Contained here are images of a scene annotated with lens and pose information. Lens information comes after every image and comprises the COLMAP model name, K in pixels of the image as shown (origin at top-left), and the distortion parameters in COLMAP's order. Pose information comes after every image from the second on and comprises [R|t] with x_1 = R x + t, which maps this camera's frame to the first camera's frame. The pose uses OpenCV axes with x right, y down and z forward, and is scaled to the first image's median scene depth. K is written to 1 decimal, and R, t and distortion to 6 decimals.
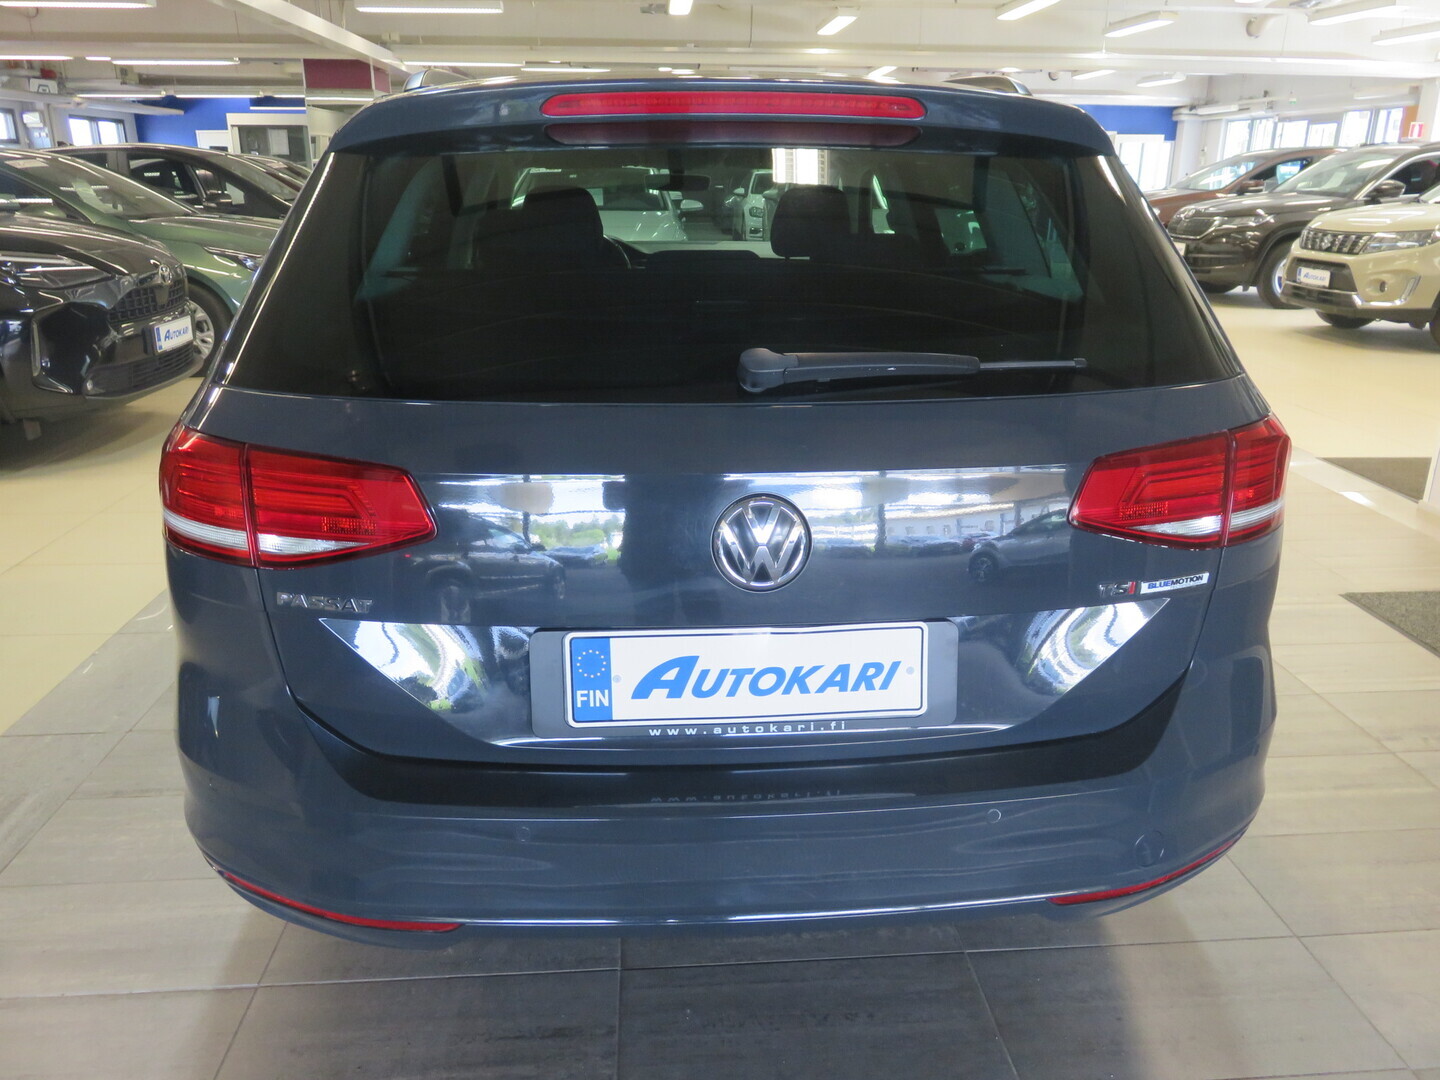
lens RADIAL K [[1076.6, 0, 720.0], [0, 1076.6, 540.0], [0, 0, 1]] dist [-0.007618, -0.006421]
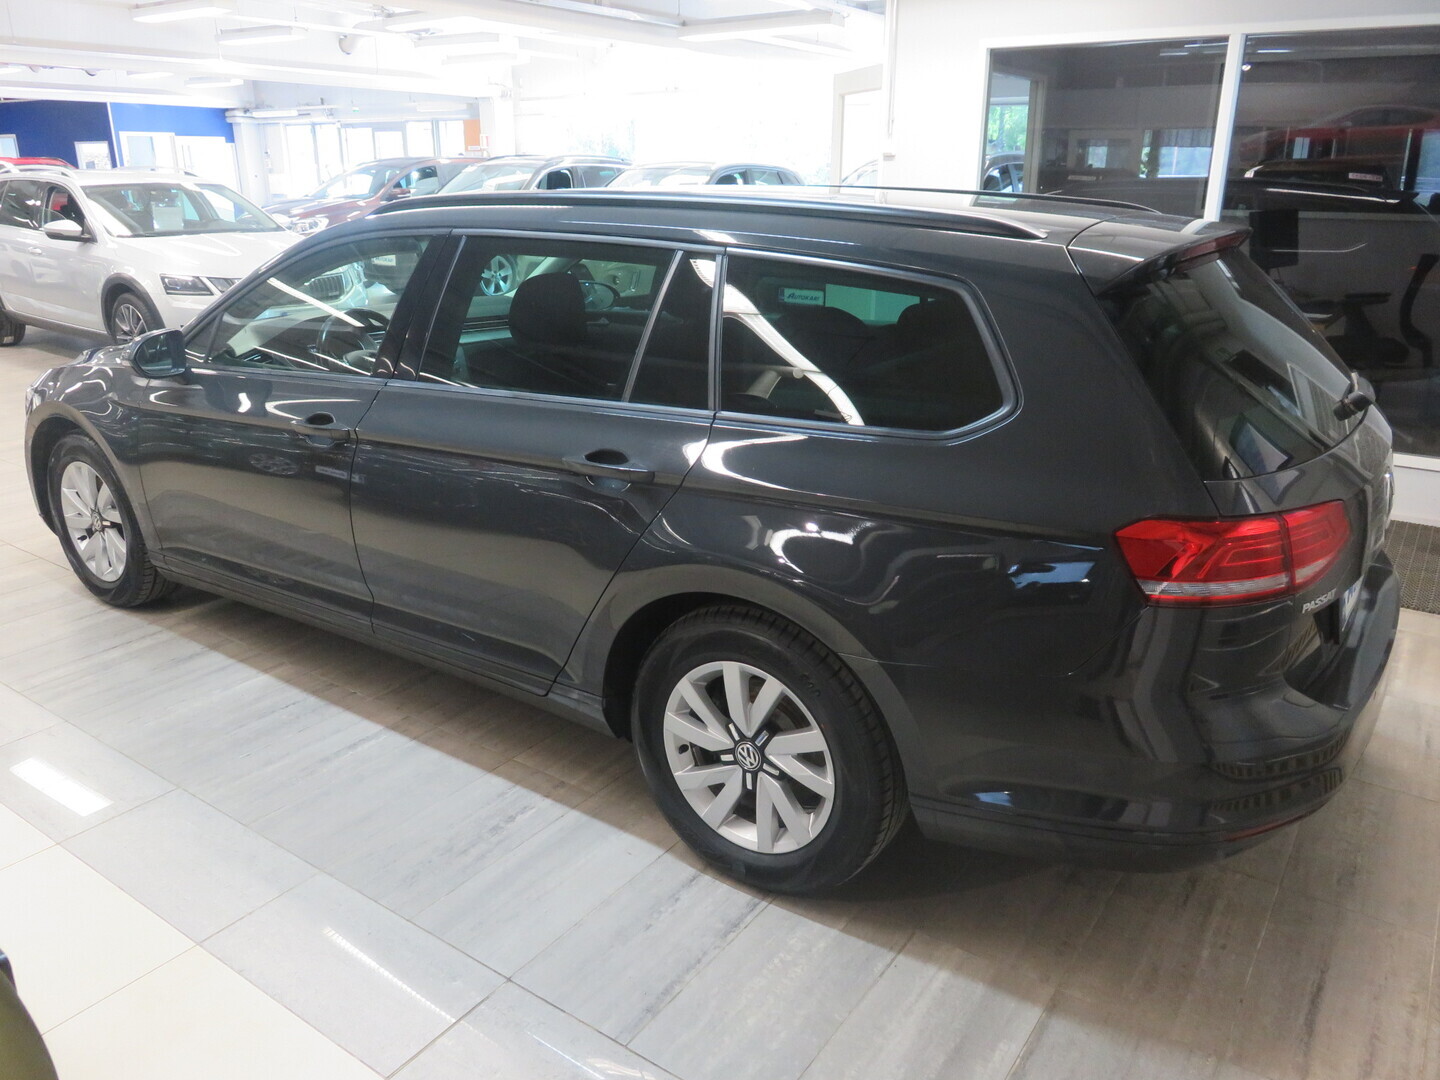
lens RADIAL K [[1076.6, 0, 720.0], [0, 1076.6, 540.0], [0, 0, 1]] dist [-0.007618, -0.006421]
pose [[0.630106, -0.255926, 0.733122, -0.131405], [0.248426, 0.960945, 0.121939, -0.027790], [-0.735698, 0.105292, 0.669076, 0.039409]]
